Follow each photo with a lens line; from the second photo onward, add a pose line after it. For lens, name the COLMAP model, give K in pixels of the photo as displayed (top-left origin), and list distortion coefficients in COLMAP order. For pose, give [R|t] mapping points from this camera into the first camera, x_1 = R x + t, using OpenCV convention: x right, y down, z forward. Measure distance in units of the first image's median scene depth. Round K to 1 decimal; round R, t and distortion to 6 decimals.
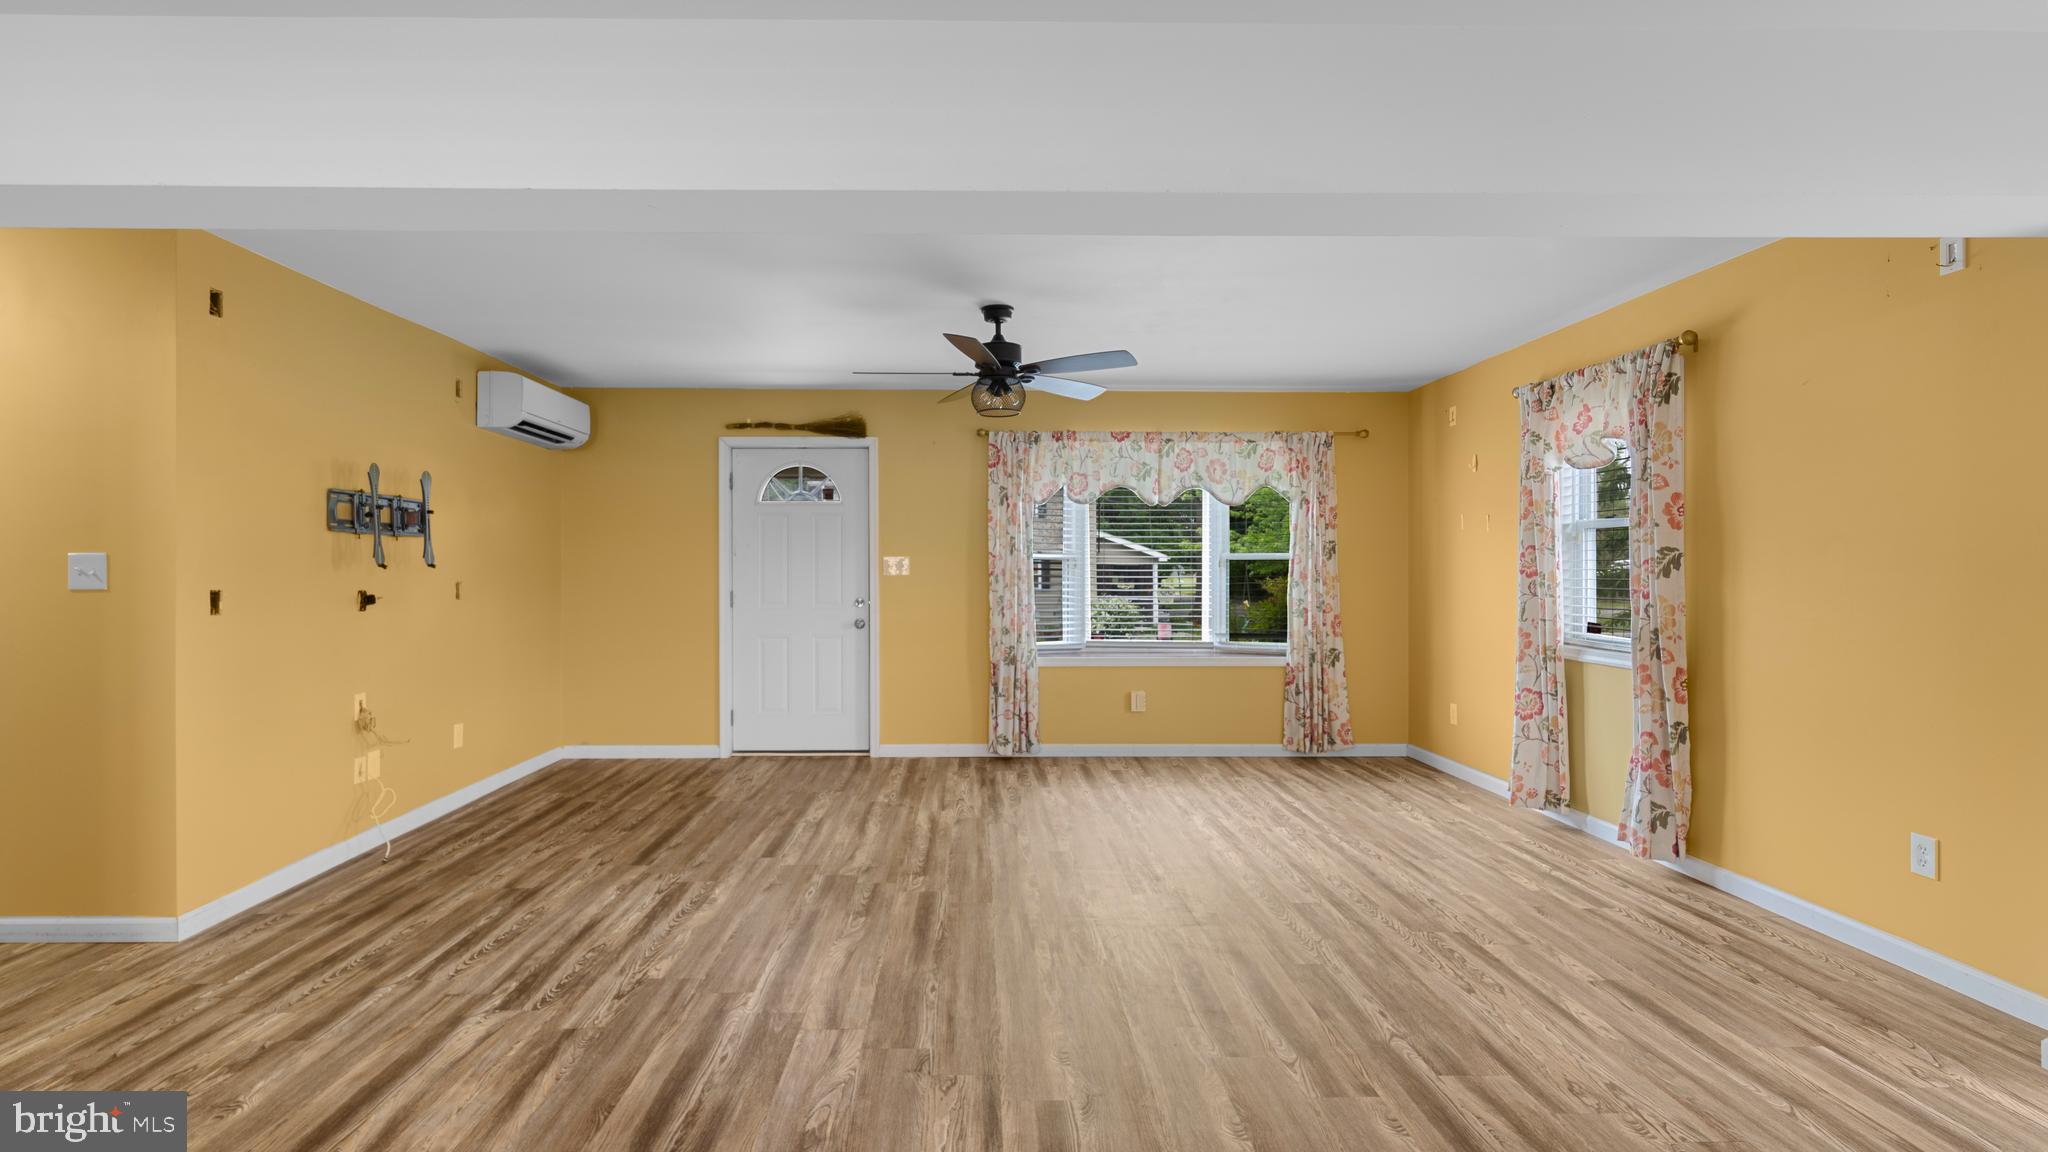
lens RADIAL K [[962.3, 0, 990.1], [0, 962.3, 562.7], [0, 0, 1]] dist [0.003805, -0.001600]
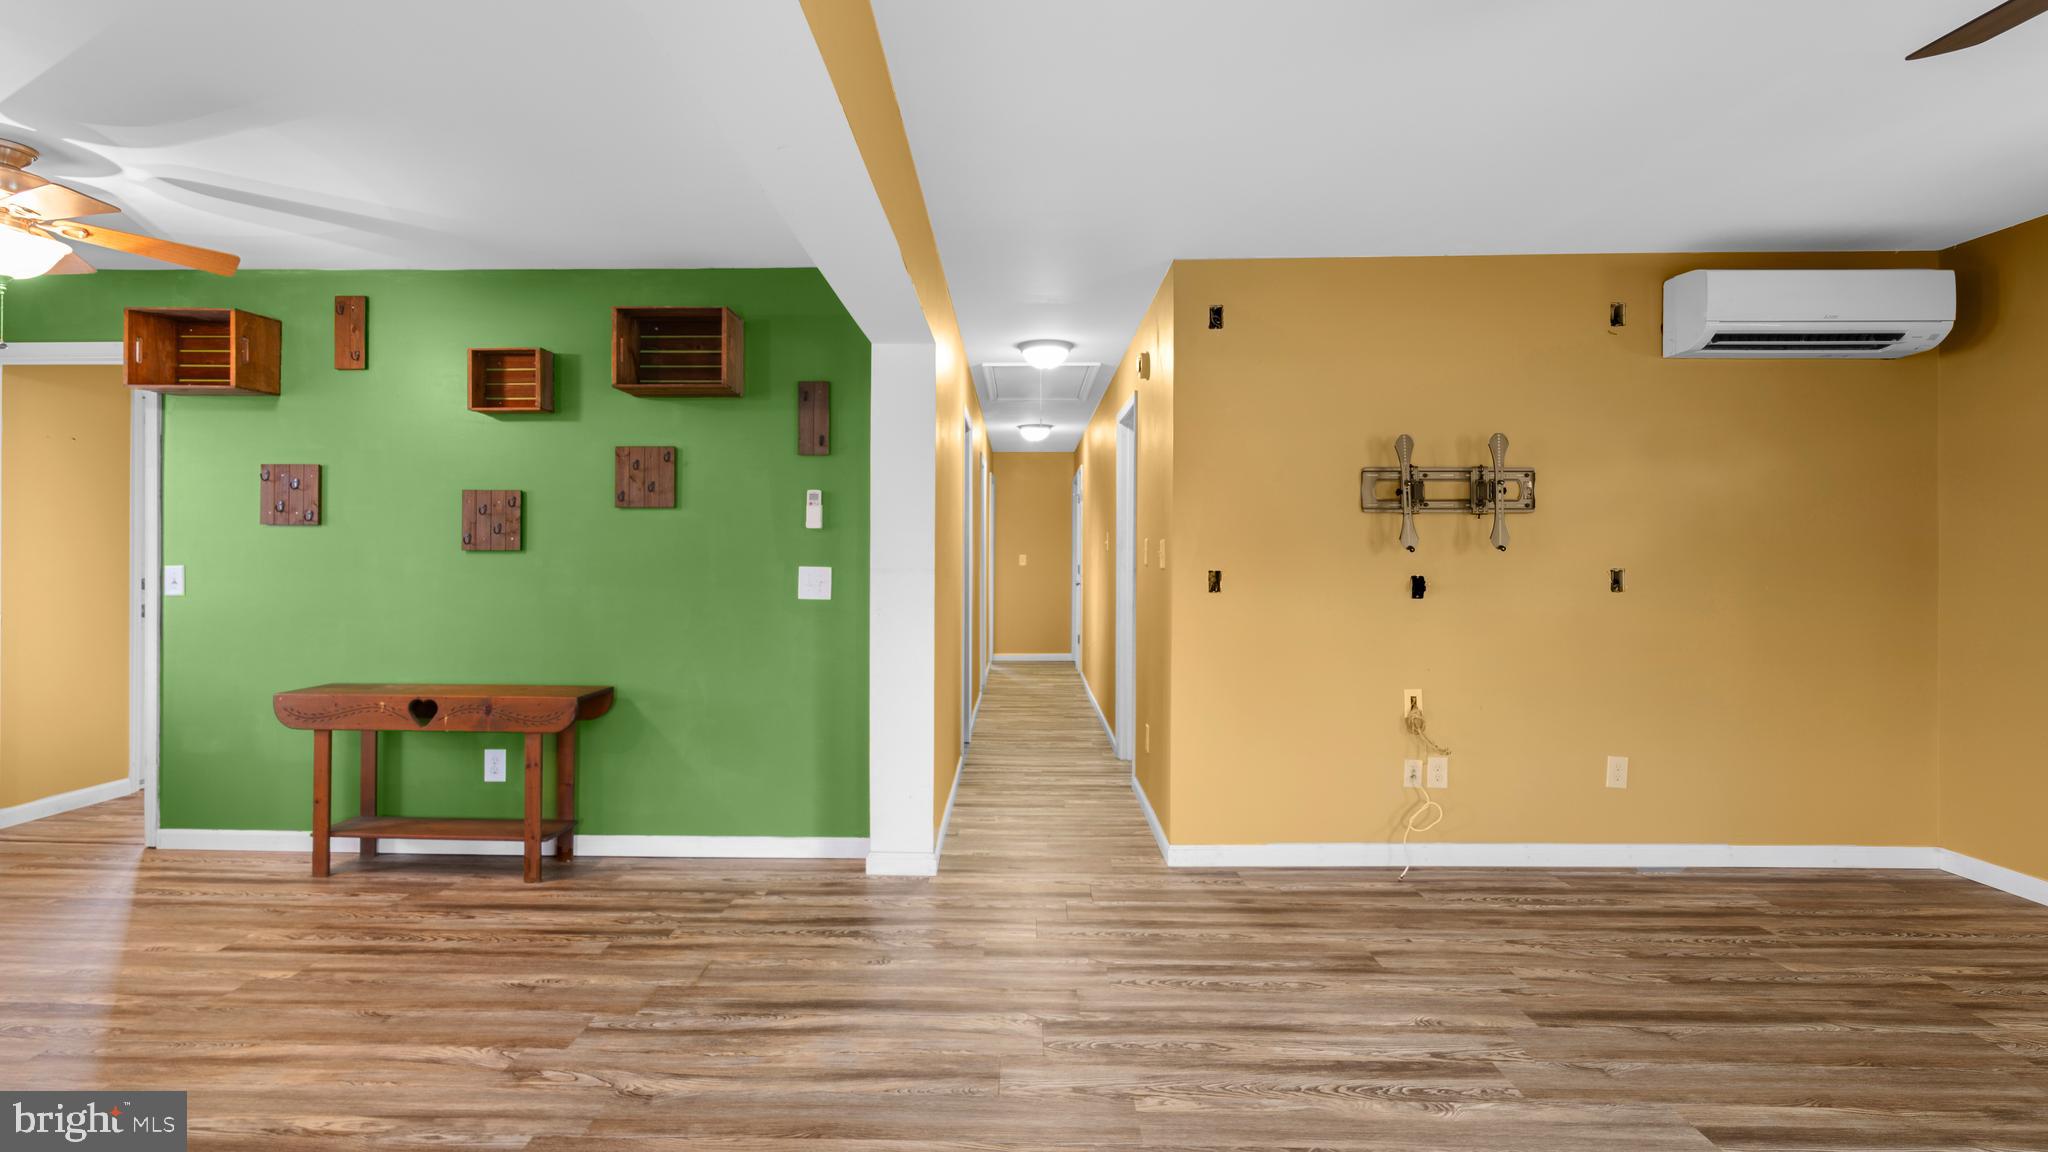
lens RADIAL K [[962.3, 0, 1001.5], [0, 962.3, 551.0], [0, 0, 1]] dist [0.003805, -0.001600]
pose [[-0.049359, -0.006407, -0.998761, 0.265323], [0.005684, 0.999961, -0.006695, 0.008592], [0.998765, -0.006007, -0.049321, 0.633721]]
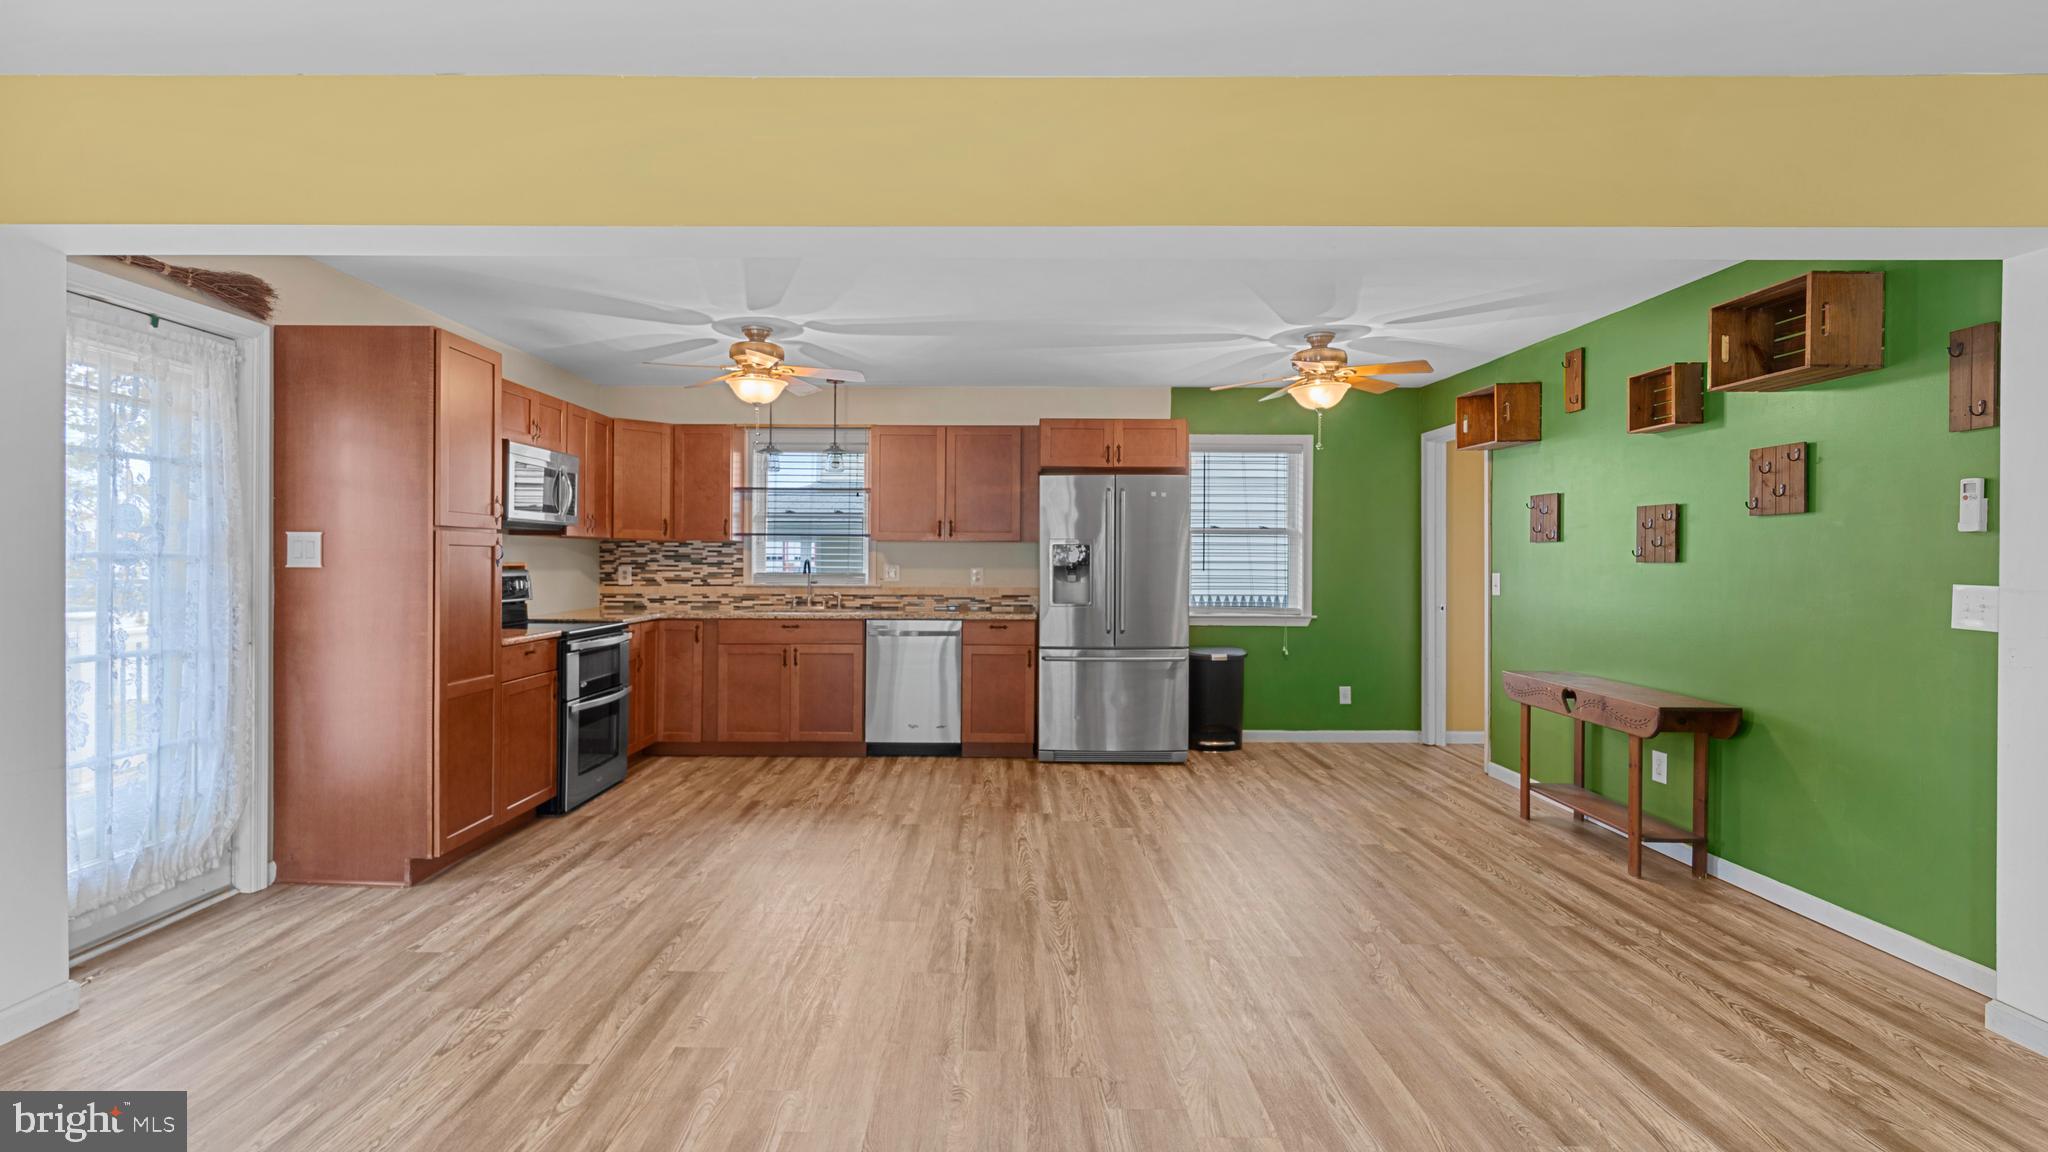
lens RADIAL K [[962.3, 0, 993.0], [0, 962.3, 565.2], [0, 0, 1]] dist [0.003805, -0.001600]
pose [[-0.999513, -0.005005, 0.030806, 0.009945], [-0.005093, 0.999983, -0.002776, 0.008091], [-0.030792, -0.002932, -0.999522, 1.089654]]
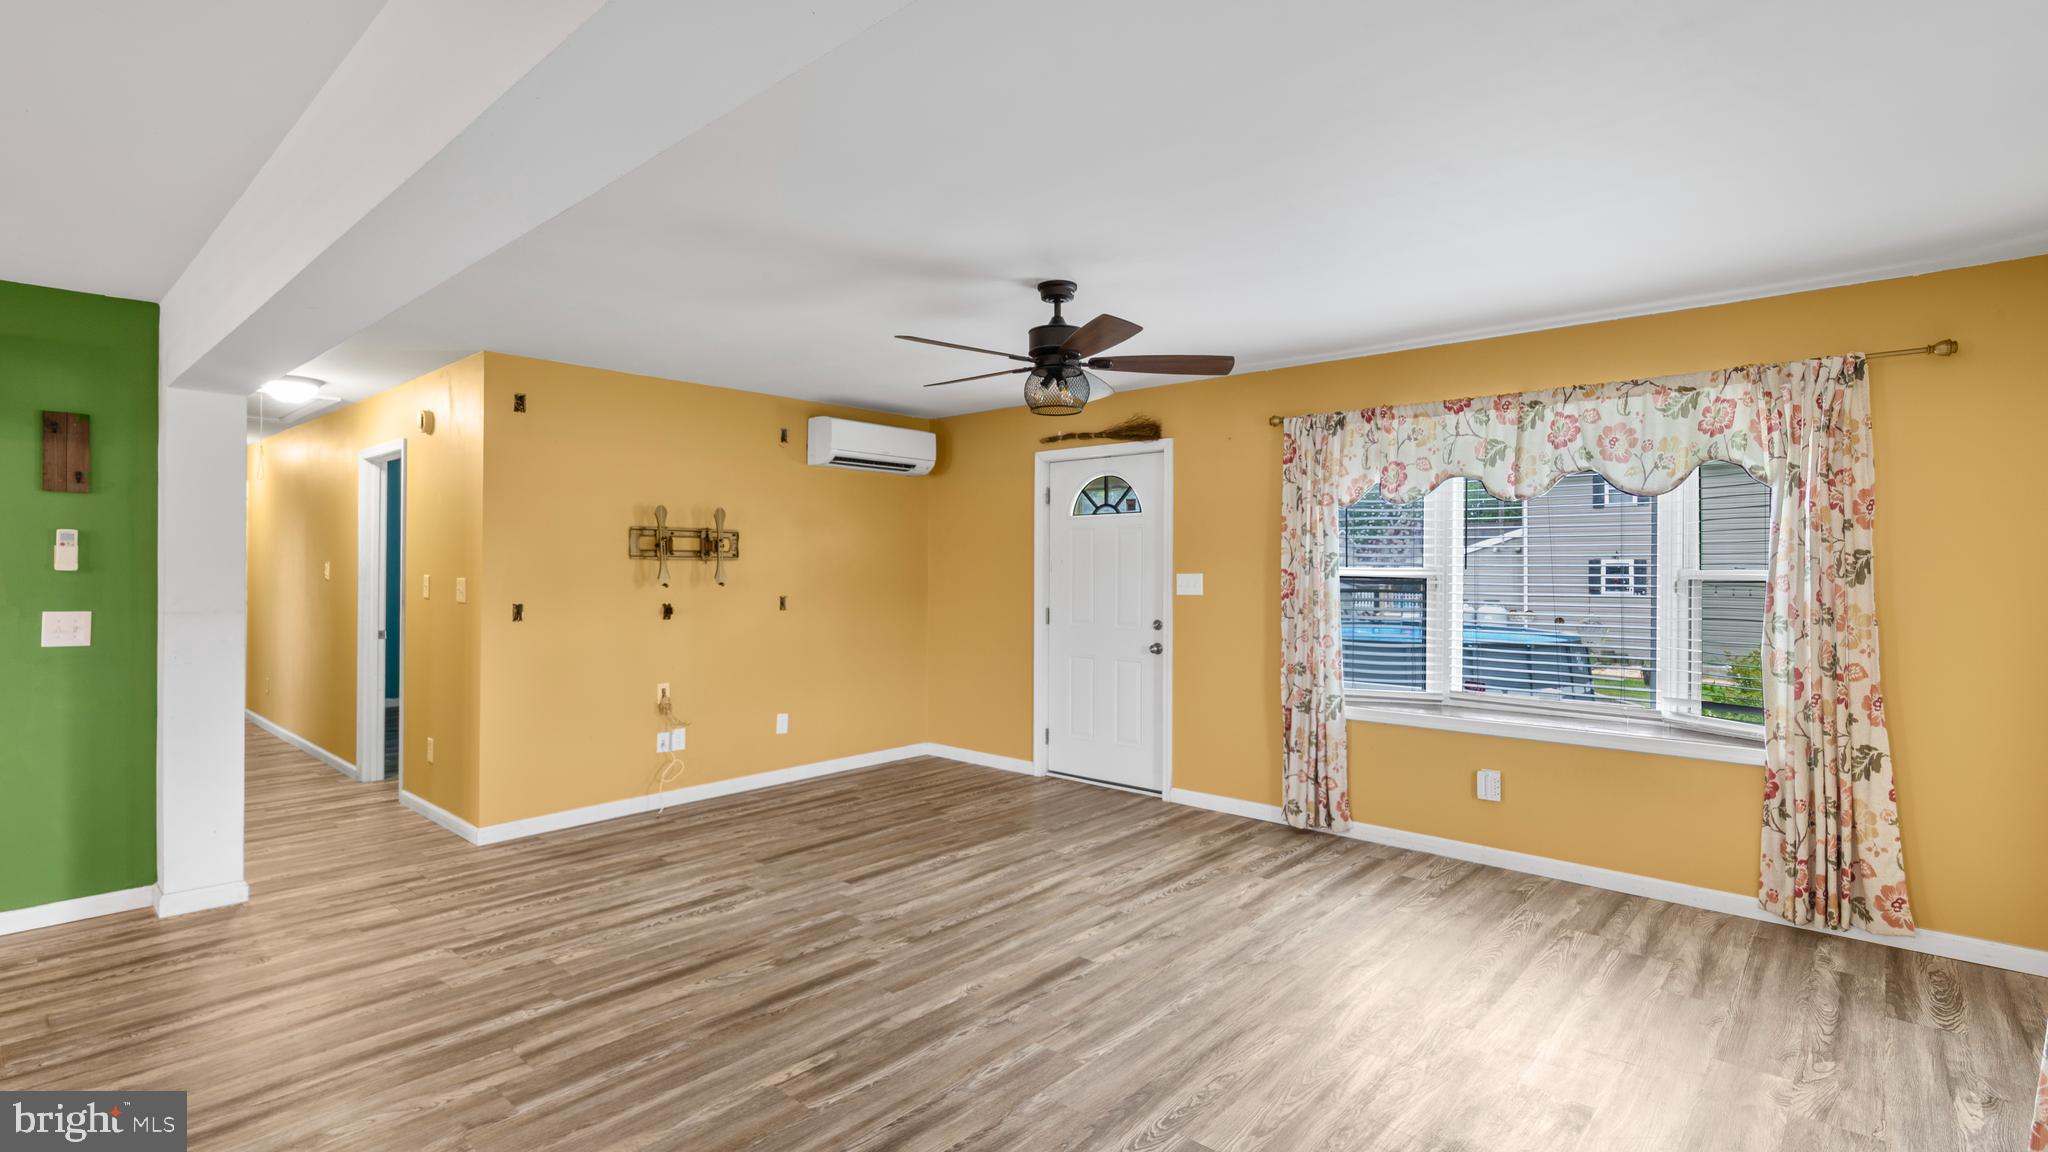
lens RADIAL K [[962.3, 0, 1003.9], [0, 962.3, 558.9], [0, 0, 1]] dist [0.003805, -0.001600]
pose [[0.719197, -0.003946, -0.694795, 0.553791], [0.002719, 0.999992, -0.002865, -0.025644], [0.694800, 0.000171, 0.719203, 0.373996]]
